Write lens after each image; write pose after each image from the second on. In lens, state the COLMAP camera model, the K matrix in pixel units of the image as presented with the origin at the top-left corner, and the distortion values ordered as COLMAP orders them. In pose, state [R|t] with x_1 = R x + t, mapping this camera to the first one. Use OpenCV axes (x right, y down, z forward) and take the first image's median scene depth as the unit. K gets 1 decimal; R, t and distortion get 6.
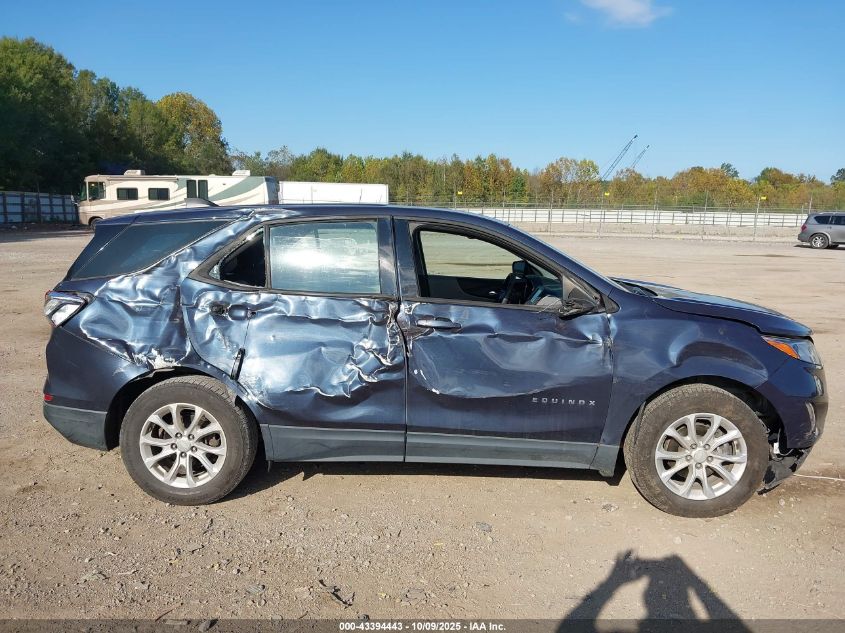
lens RADIAL K [[680.9, 0, 422.5], [0, 680.9, 316.5], [0, 0, 1]] dist [-0.000568, -0.006566]
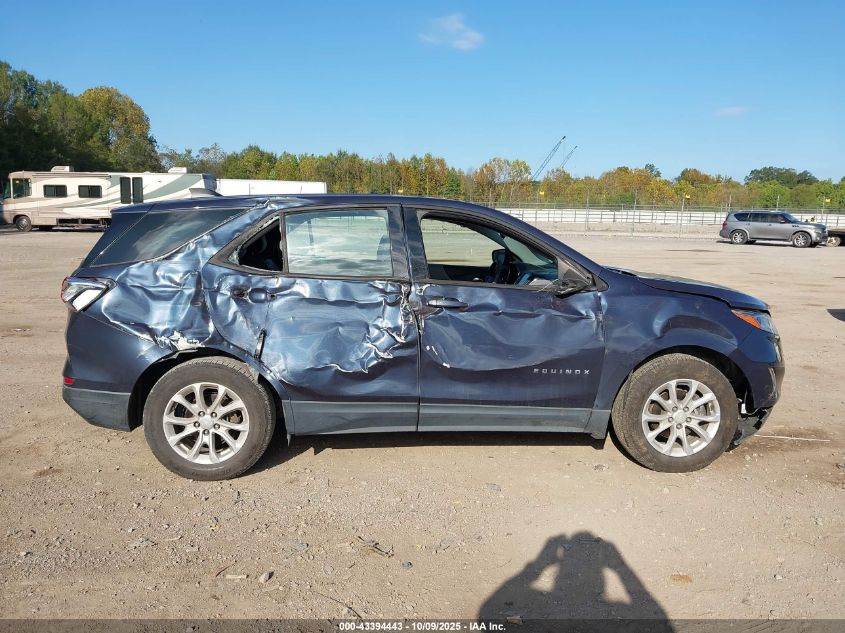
lens RADIAL K [[680.9, 0, 422.5], [0, 680.9, 316.5], [0, 0, 1]] dist [-0.000568, -0.006566]
pose [[0.994834, -0.015587, 0.100313, -0.122935], [0.015518, 0.999879, 0.001461, 0.028881], [-0.100324, 0.000103, 0.994955, -0.075548]]
